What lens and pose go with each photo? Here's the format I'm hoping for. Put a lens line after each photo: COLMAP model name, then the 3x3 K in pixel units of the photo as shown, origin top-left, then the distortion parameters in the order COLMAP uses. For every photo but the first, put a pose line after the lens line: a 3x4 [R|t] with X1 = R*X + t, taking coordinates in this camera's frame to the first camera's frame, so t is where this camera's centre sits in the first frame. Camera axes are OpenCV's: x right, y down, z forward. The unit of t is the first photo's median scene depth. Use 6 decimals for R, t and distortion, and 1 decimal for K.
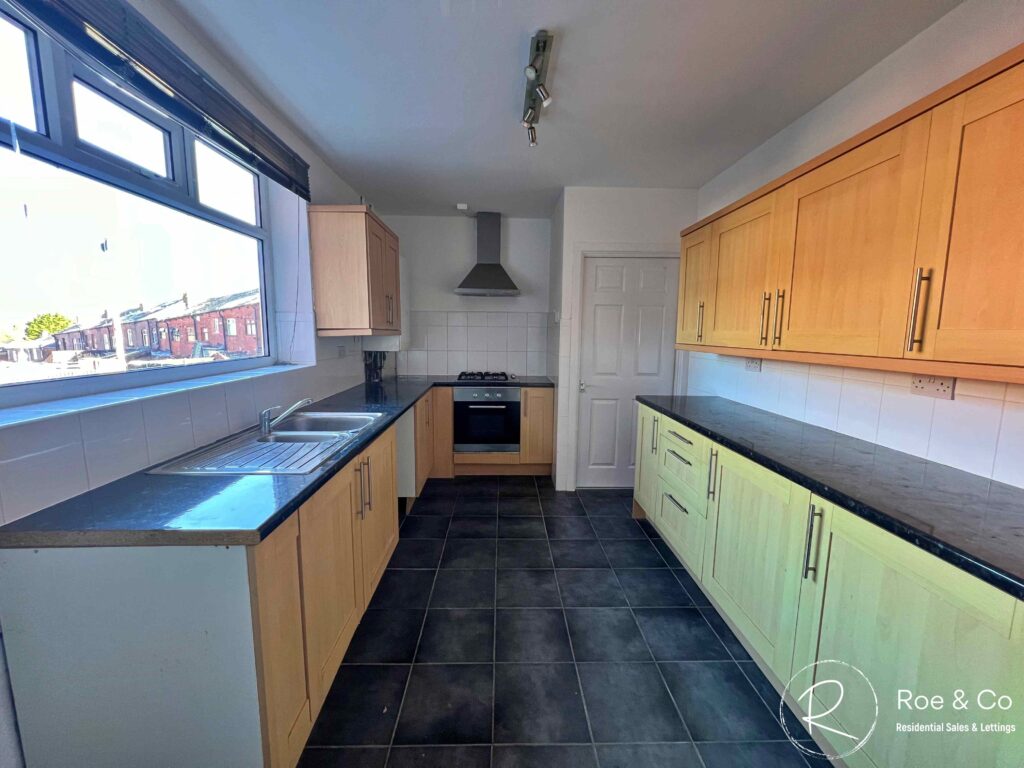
lens RADIAL K [[410.9, 0, 509.7], [0, 410.9, 387.9], [0, 0, 1]] dist [0.003721, -0.000116]
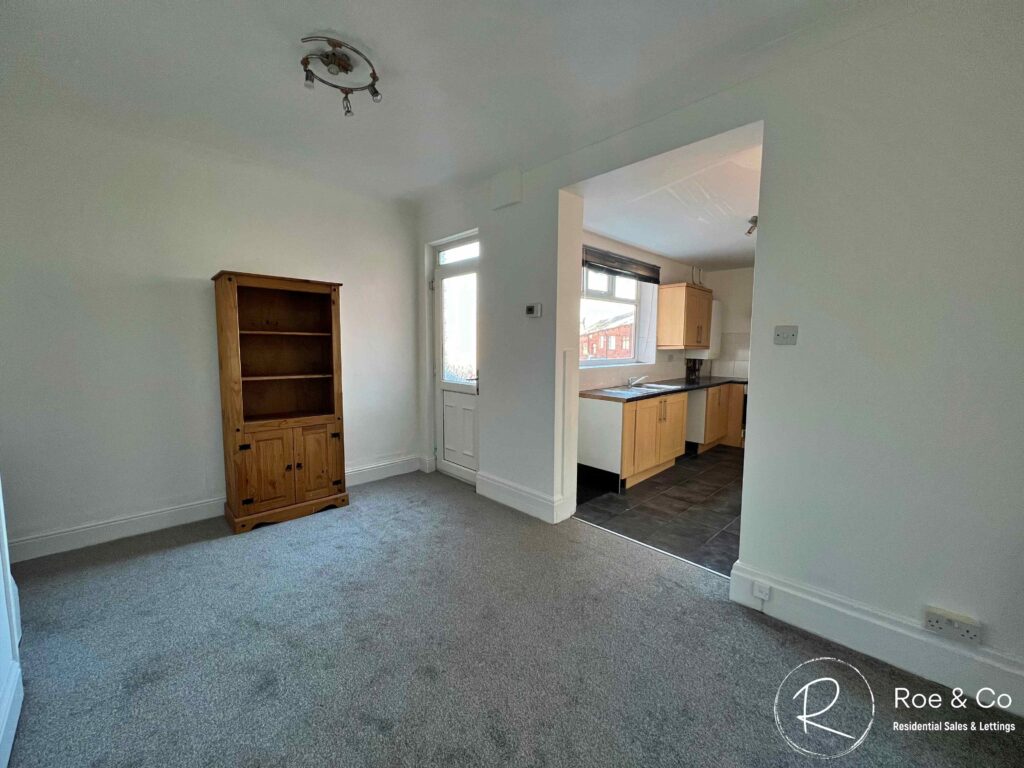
lens RADIAL K [[410.9, 0, 509.2], [0, 410.9, 385.8], [0, 0, 1]] dist [0.003721, -0.000116]
pose [[0.674979, 0.068903, -0.734613, 0.337002], [-0.098323, 0.995150, 0.002999, 0.073612], [0.731257, 0.070205, 0.678480, -0.555181]]
